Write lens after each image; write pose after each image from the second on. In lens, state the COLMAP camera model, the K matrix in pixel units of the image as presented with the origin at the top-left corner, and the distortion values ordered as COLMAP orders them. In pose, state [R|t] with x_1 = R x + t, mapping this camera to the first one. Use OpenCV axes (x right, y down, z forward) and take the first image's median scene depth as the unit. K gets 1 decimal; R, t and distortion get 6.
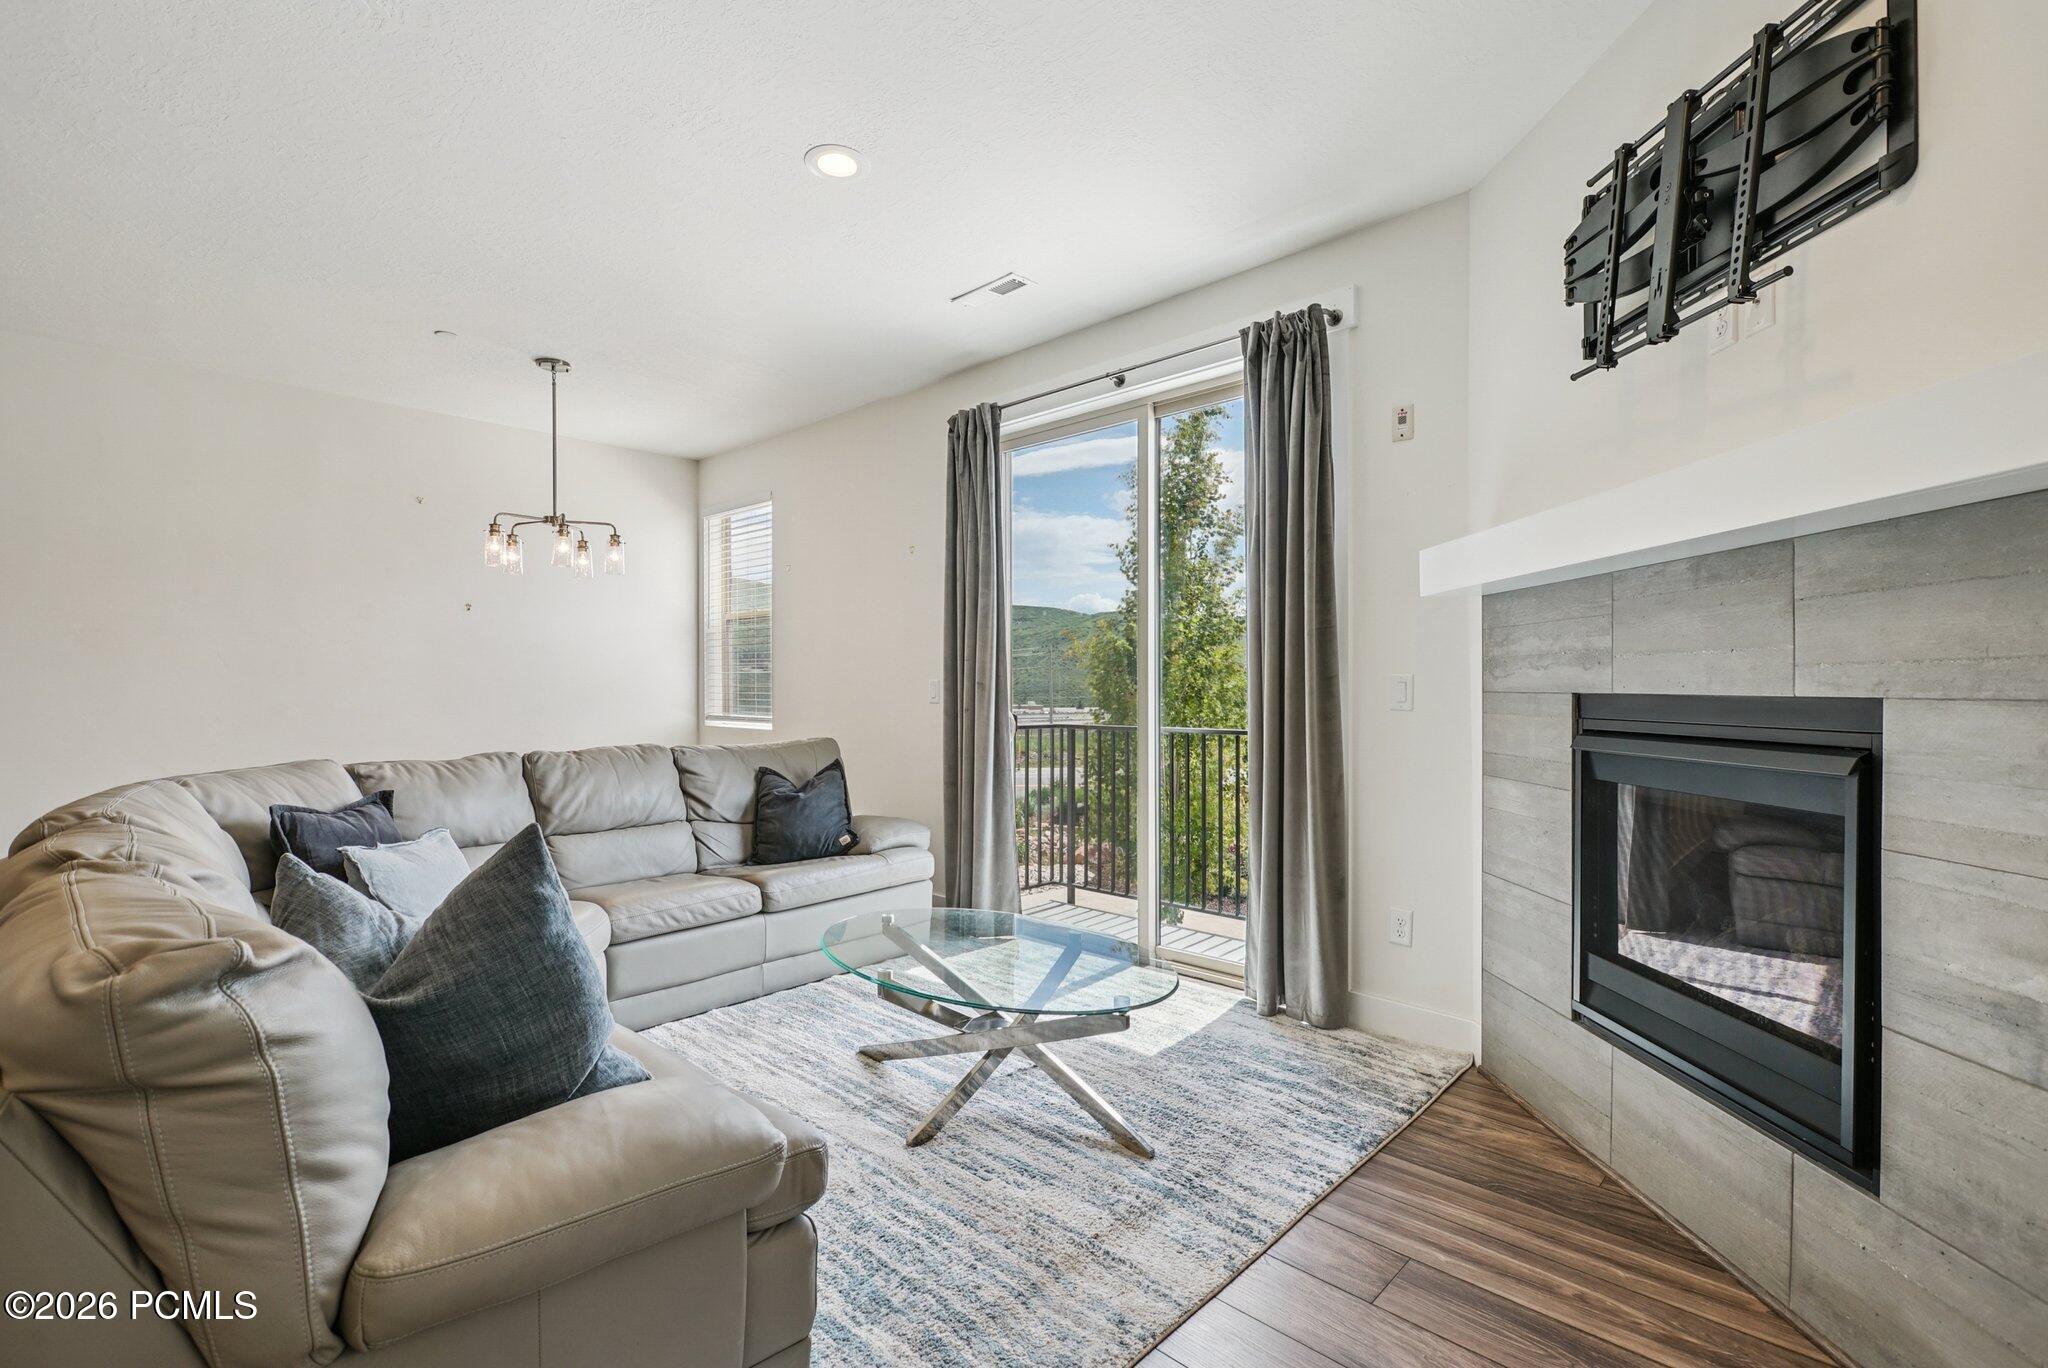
lens RADIAL K [[930.2, 0, 1036.5], [0, 930.2, 696.1], [0, 0, 1]] dist [0.001788, -0.000661]
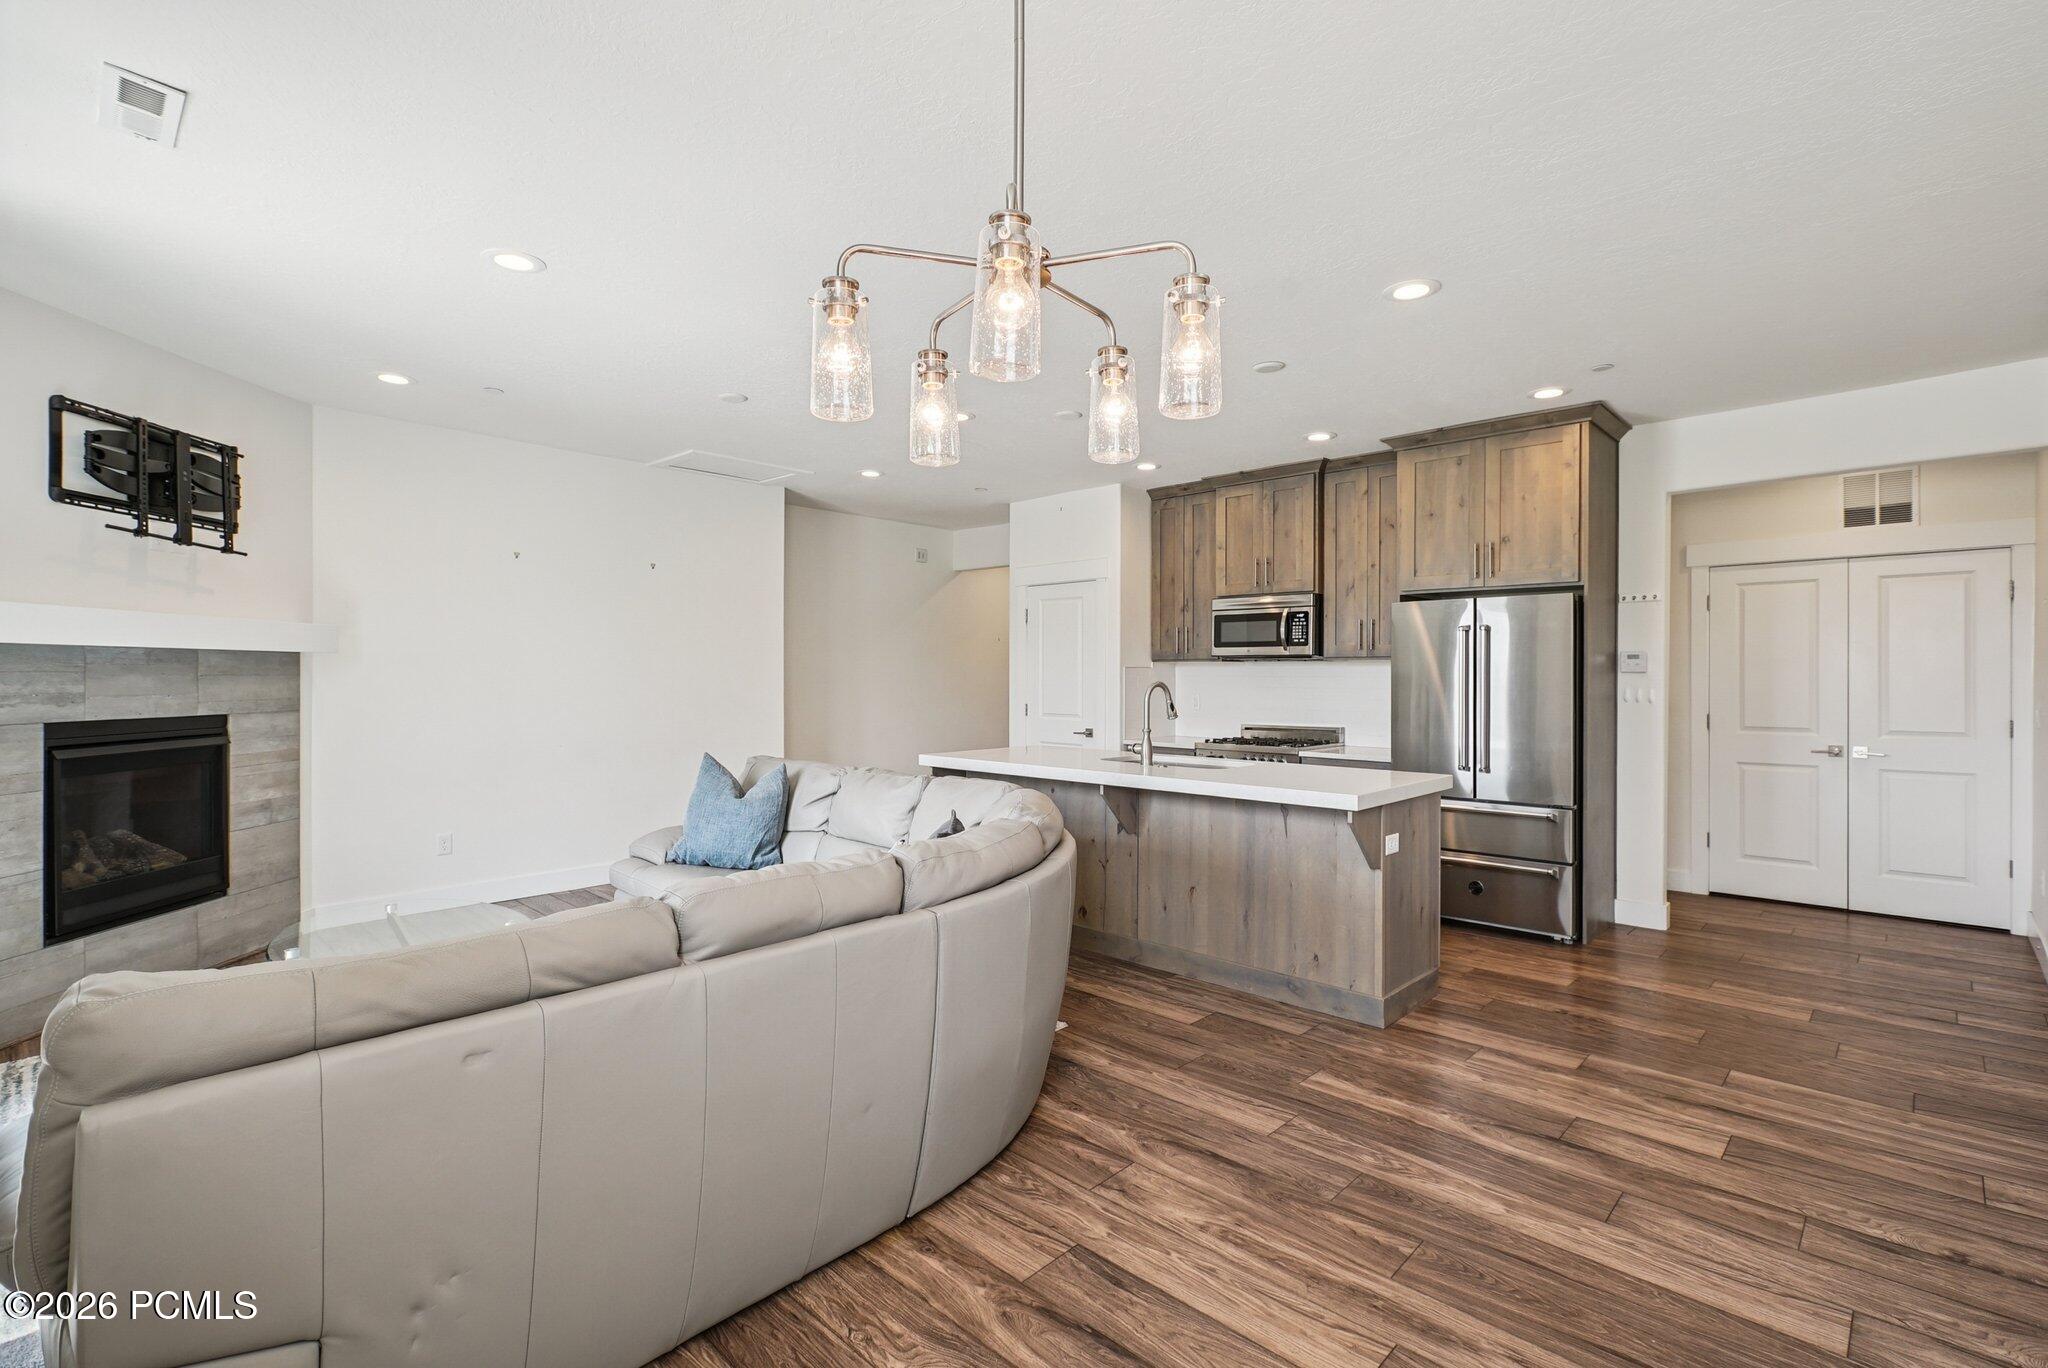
lens RADIAL K [[930.2, 0, 1035.6], [0, 930.2, 679.8], [0, 0, 1]] dist [0.001788, -0.000661]
pose [[-0.999997, -0.002223, -0.001428, -0.665630], [-0.002247, 0.999860, 0.016587, -0.067548], [0.001391, 0.016590, -0.999861, 1.684706]]
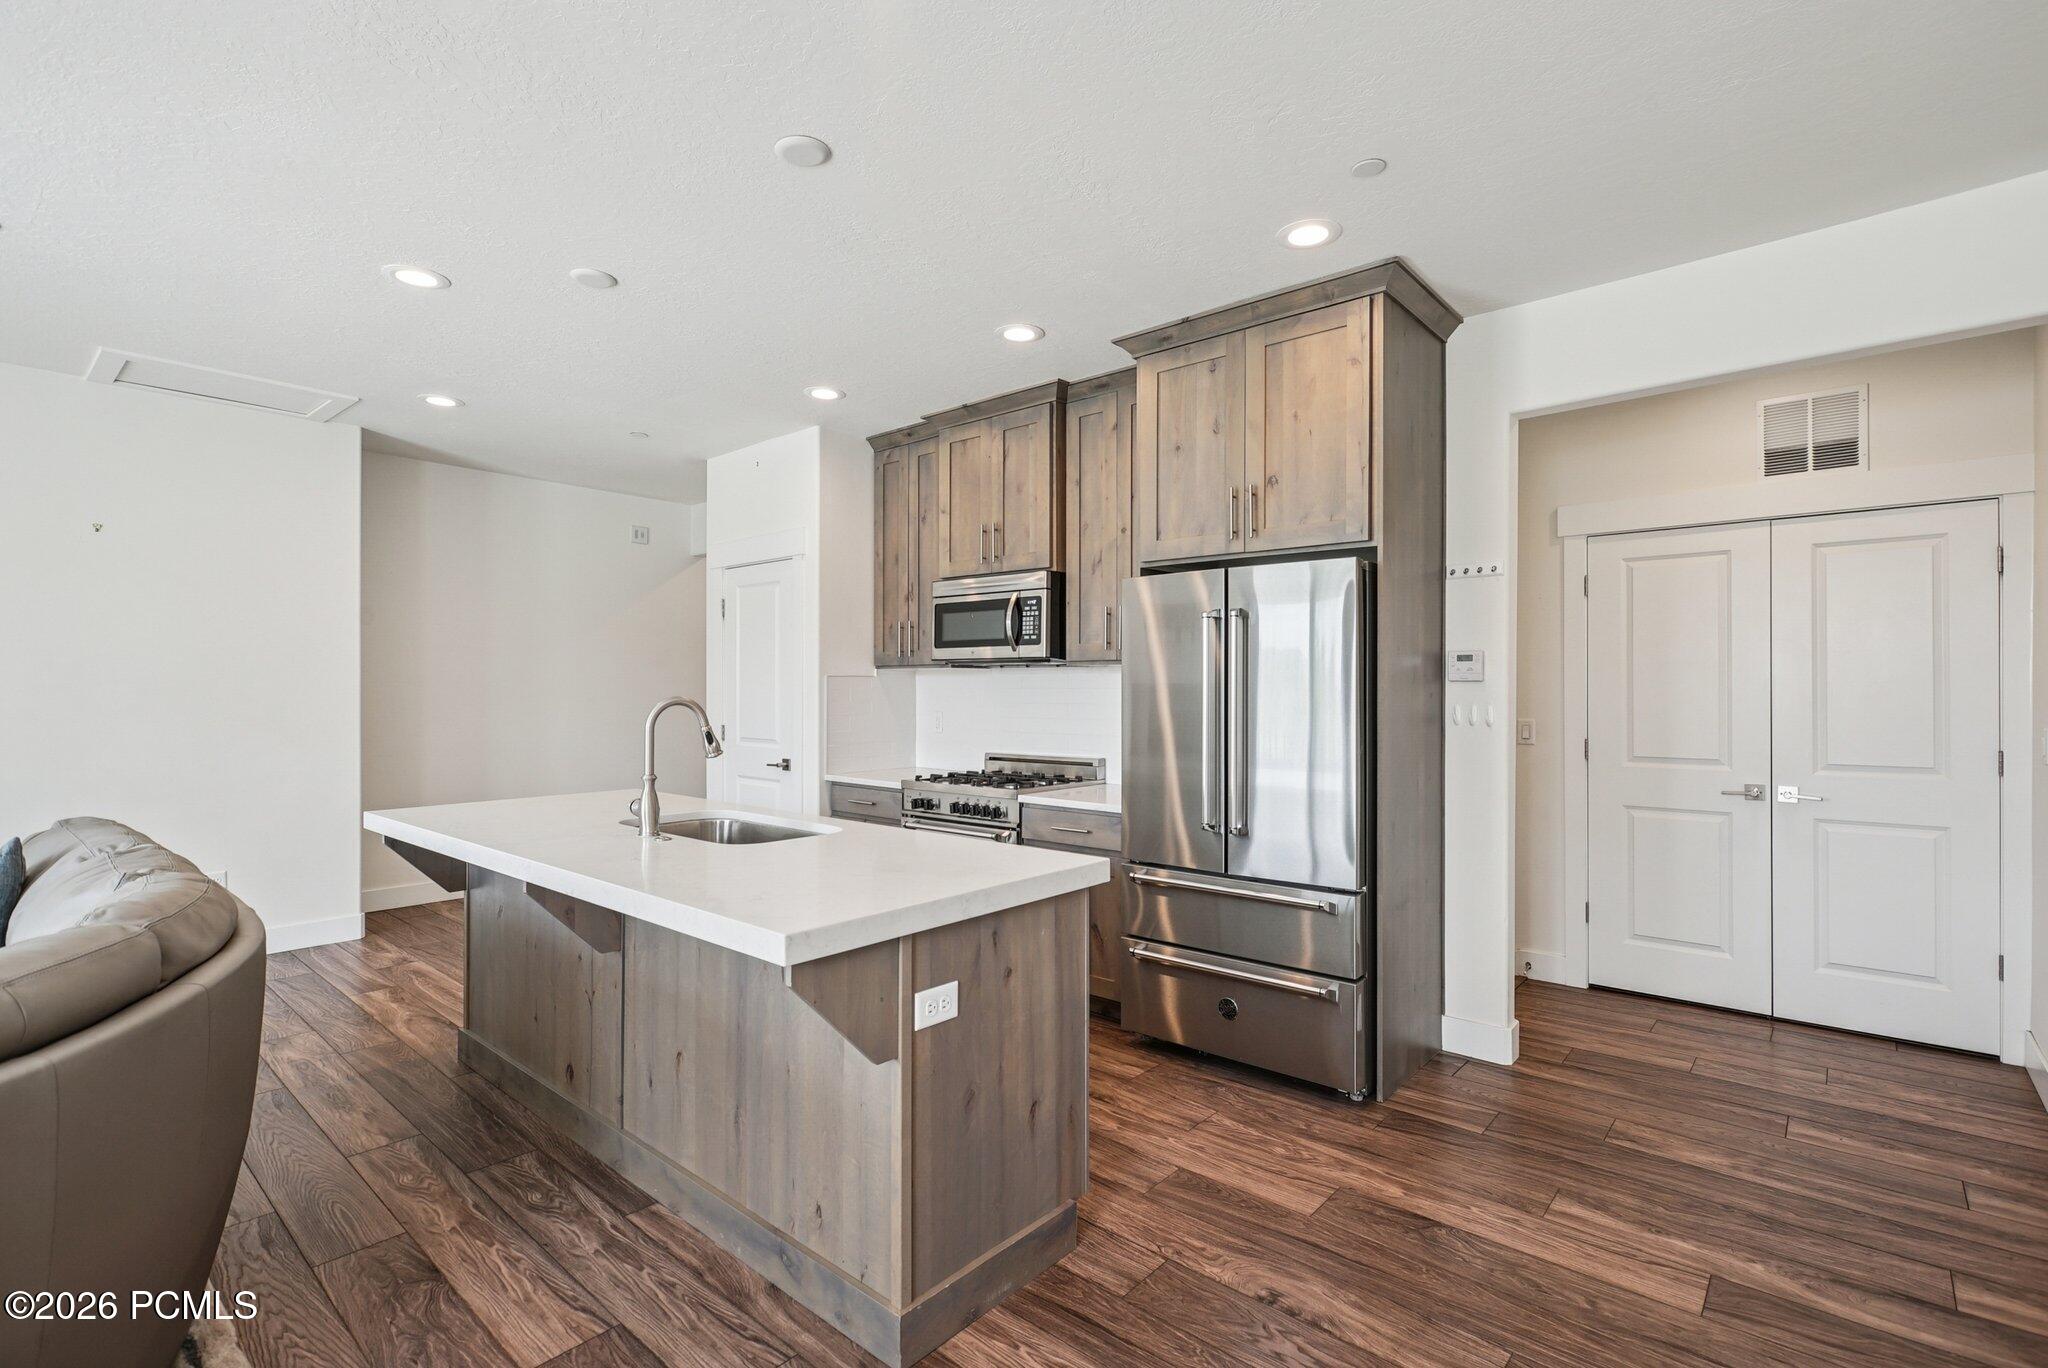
lens RADIAL K [[930.2, 0, 1039.5], [0, 930.2, 689.5], [0, 0, 1]] dist [0.001788, -0.000661]
pose [[-0.998776, -0.001108, -0.049449, -1.106550], [-0.001770, 0.999909, 0.013342, -0.060609], [0.049430, 0.013413, -0.998688, 1.187936]]
